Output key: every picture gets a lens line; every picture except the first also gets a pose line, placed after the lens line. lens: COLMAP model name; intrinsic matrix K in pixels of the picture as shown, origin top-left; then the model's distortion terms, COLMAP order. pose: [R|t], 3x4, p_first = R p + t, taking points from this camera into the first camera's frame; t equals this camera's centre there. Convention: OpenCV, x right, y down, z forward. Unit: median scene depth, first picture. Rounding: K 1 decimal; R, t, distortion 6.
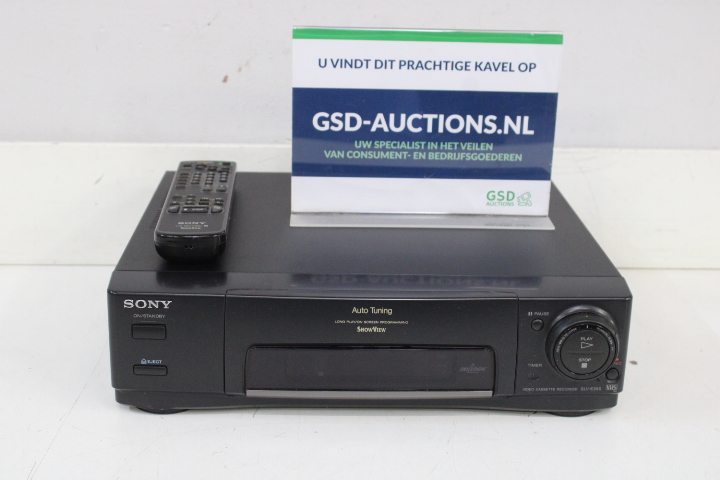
lens RADIAL K [[1065.8, 0, 360.0], [0, 1065.8, 240.0], [0, 0, 1]] dist [-0.024823, -0.061162]
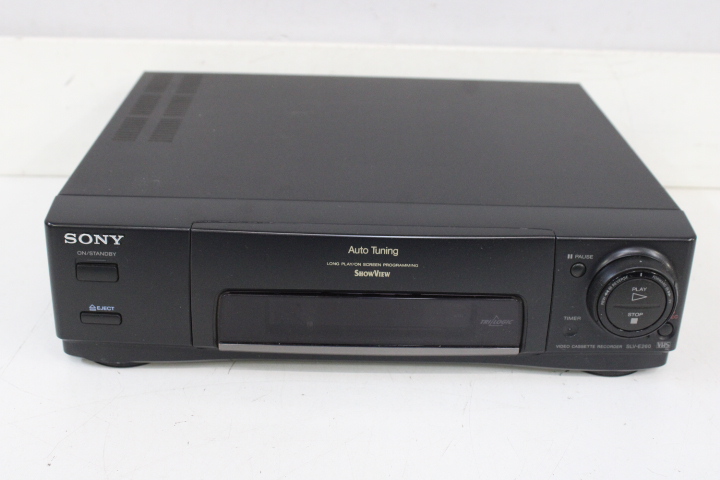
lens RADIAL K [[963.2, 0, 360.0], [0, 963.2, 240.0], [0, 0, 1]] dist [-0.077217, 0.091383]
pose [[0.999841, 0.014278, -0.010694, 0.008830], [-0.013029, 0.993965, 0.108921, -0.020132], [0.012184, -0.108765, 0.993993, 0.278012]]
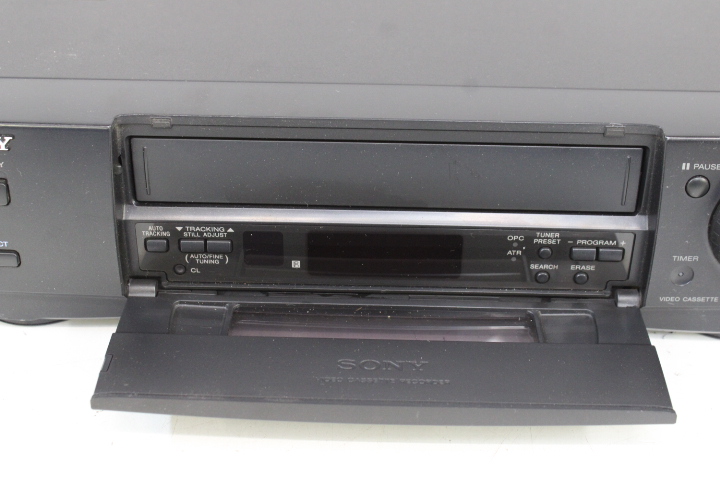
lens RADIAL K [[1065.8, 0, 360.0], [0, 1065.8, 240.0], [0, 0, 1]] dist [-0.024823, -0.061162]
pose [[0.998487, 0.016486, -0.052450, 0.026498], [-0.005336, 0.978541, 0.205985, -0.002867], [0.054720, -0.205394, 0.977148, 0.467206]]
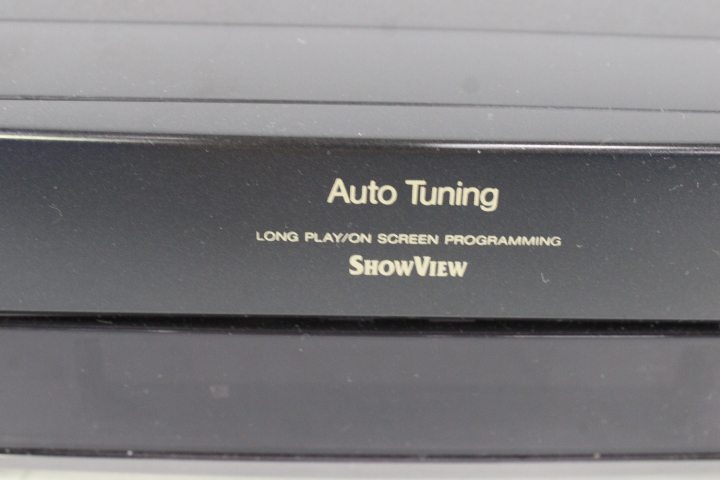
lens RADIAL K [[974.5, 0, 360.0], [0, 974.5, 240.0], [0, 0, 1]] dist [-0.071620, -0.003522]
pose [[0.999752, 0.014977, -0.016506, 0.003265], [-0.009976, 0.962943, 0.269522, 0.018292], [0.019931, -0.269290, 0.962853, 0.782442]]
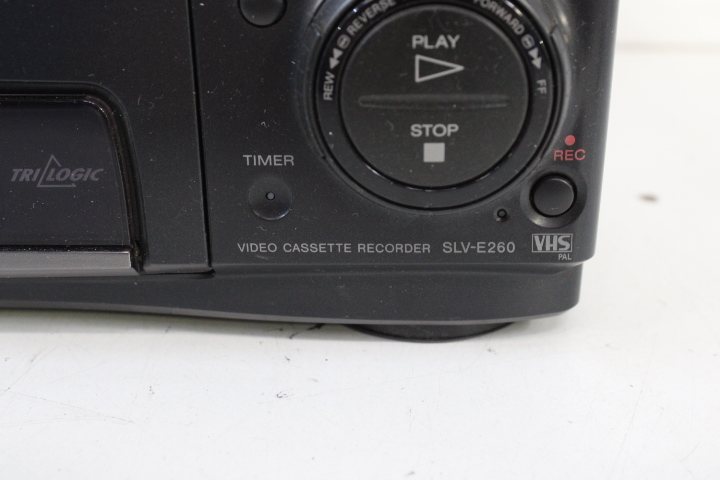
lens RADIAL K [[974.5, 0, 360.0], [0, 974.5, 240.0], [0, 0, 1]] dist [-0.071620, -0.003522]
pose [[0.997425, 0.003372, -0.071631, 0.209242], [0.002475, 0.996681, 0.081375, 0.119410], [0.071668, -0.081343, 0.994106, 0.756400]]
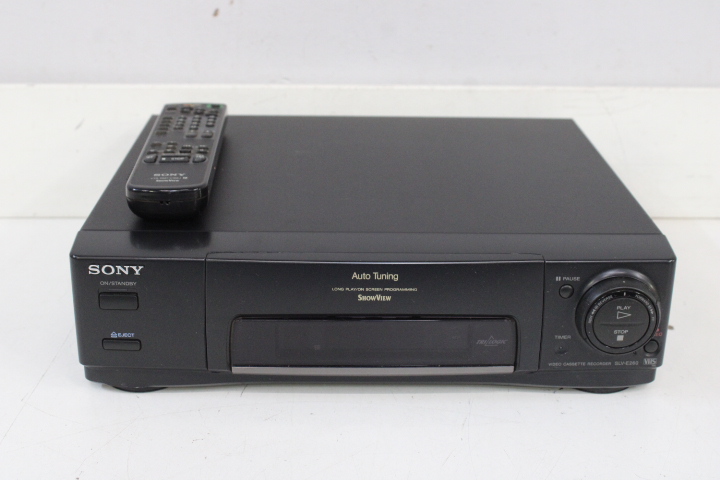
lens RADIAL K [[1020.2, 0, 360.0], [0, 1020.2, 240.0], [0, 0, 1]] dist [-0.046030, -0.004810]
pose [[0.999896, -0.004046, -0.013865, 0.010528], [0.004874, 0.998171, 0.060259, -0.012800], [0.013596, -0.060320, 0.998086, 0.174206]]
